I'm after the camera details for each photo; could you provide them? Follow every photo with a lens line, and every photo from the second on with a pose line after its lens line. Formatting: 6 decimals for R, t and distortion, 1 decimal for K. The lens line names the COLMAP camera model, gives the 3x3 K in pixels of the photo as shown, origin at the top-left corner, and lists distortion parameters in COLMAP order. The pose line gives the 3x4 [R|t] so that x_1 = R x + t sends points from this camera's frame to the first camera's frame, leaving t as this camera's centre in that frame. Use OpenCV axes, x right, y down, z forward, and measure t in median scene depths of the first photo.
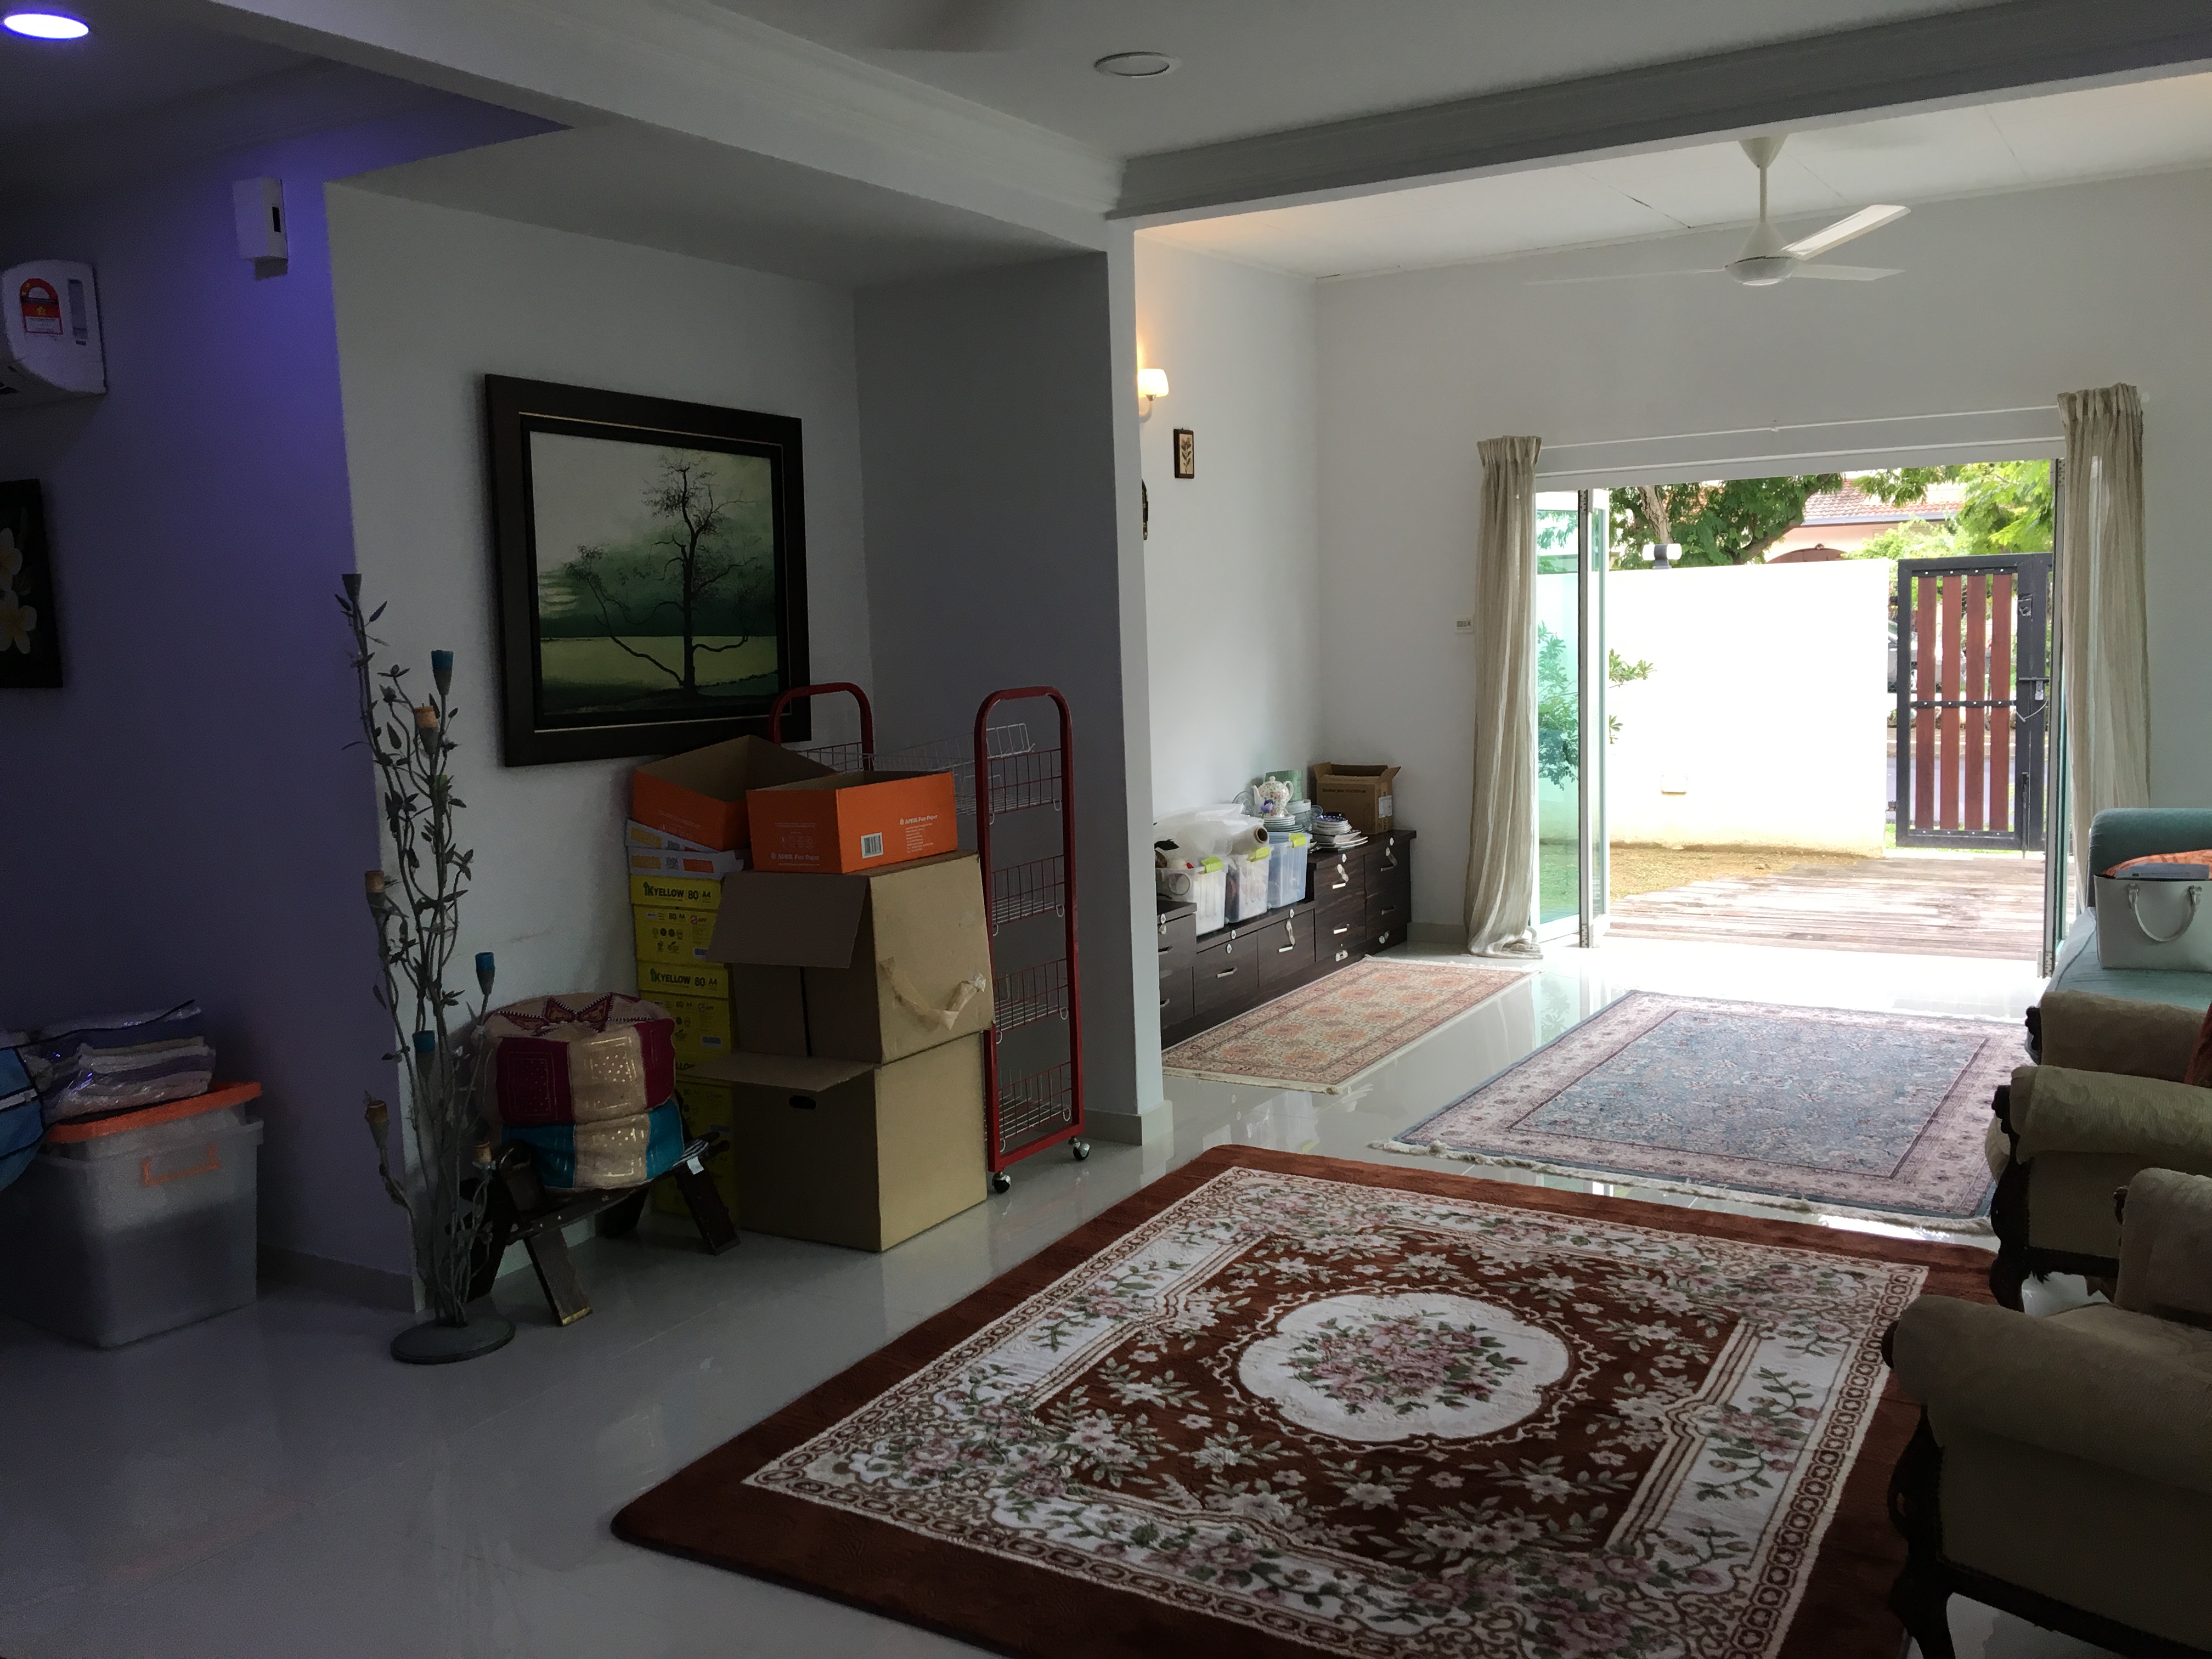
lens RADIAL K [[1865.8, 0, 1101.9], [0, 1865.8, 808.0], [0, 0, 1]] dist [0.080275, -0.125493]
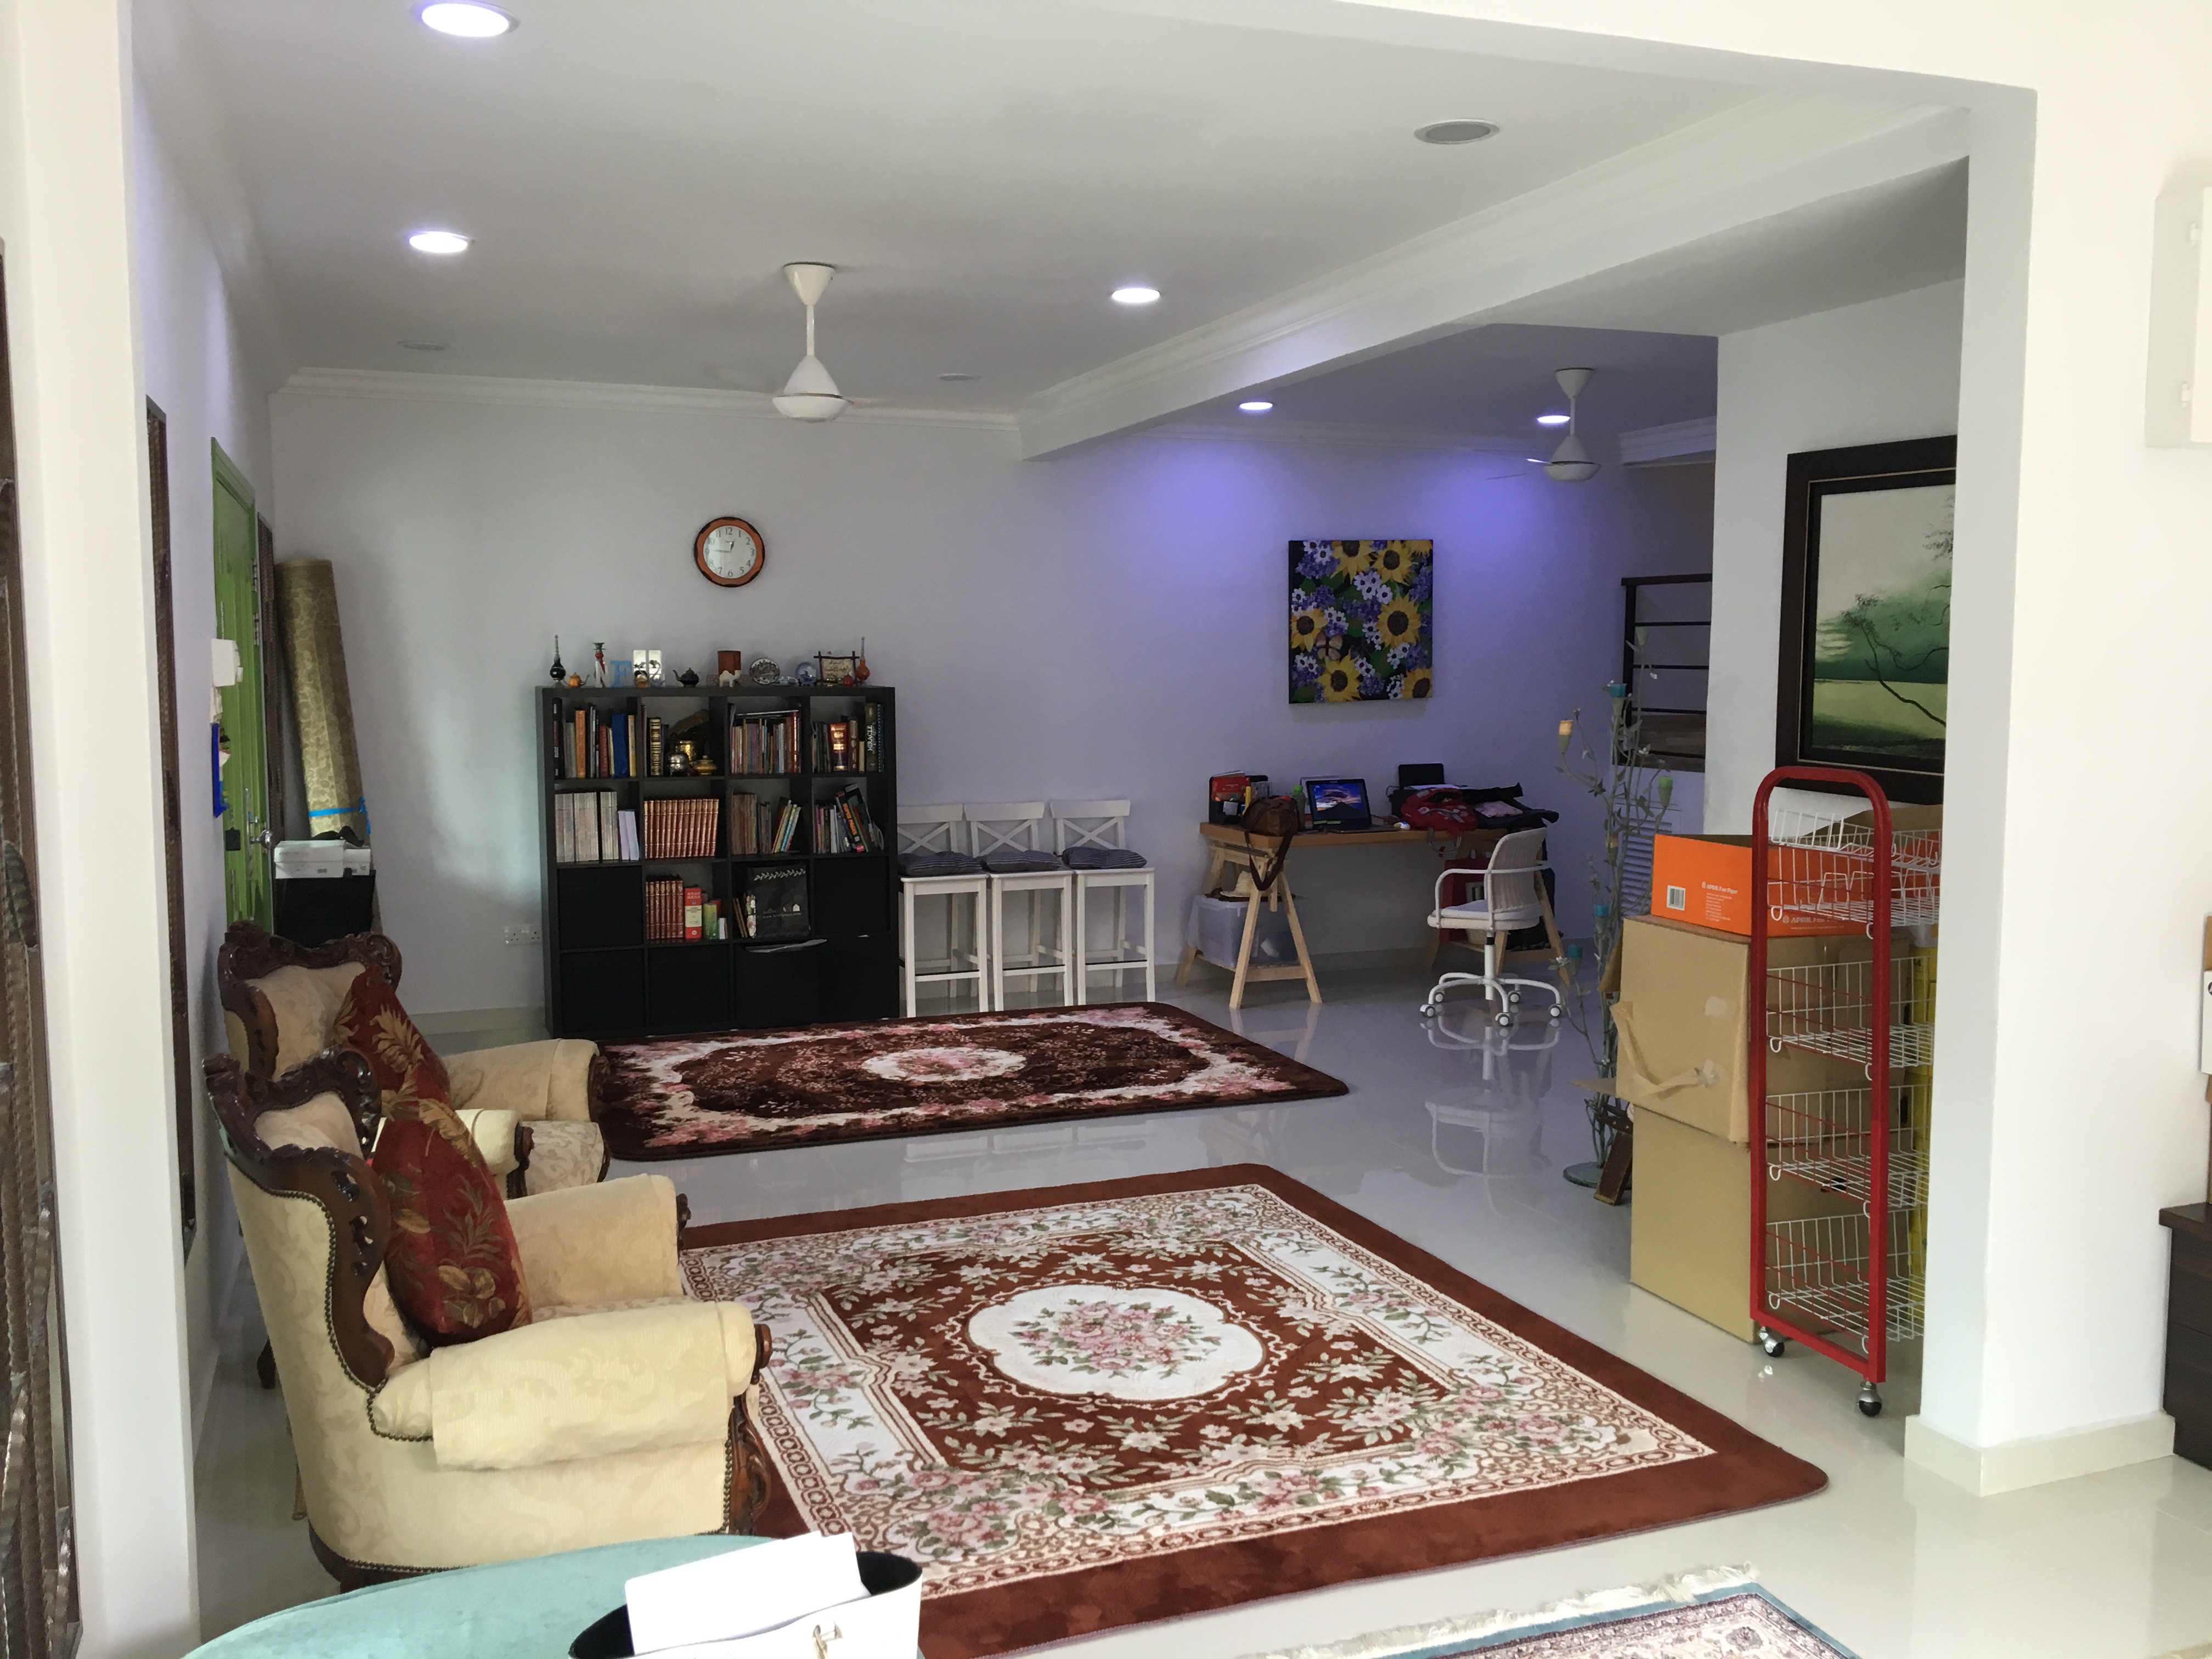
lens RADIAL K [[1865.8, 0, 1111.3], [0, 1865.8, 836.7], [0, 0, 1]] dist [0.080275, -0.125493]
pose [[-0.613315, 0.111952, -0.781864, 0.913612], [-0.064685, 0.979459, 0.190986, -0.200050], [0.787185, 0.167709, -0.593476, 1.456908]]
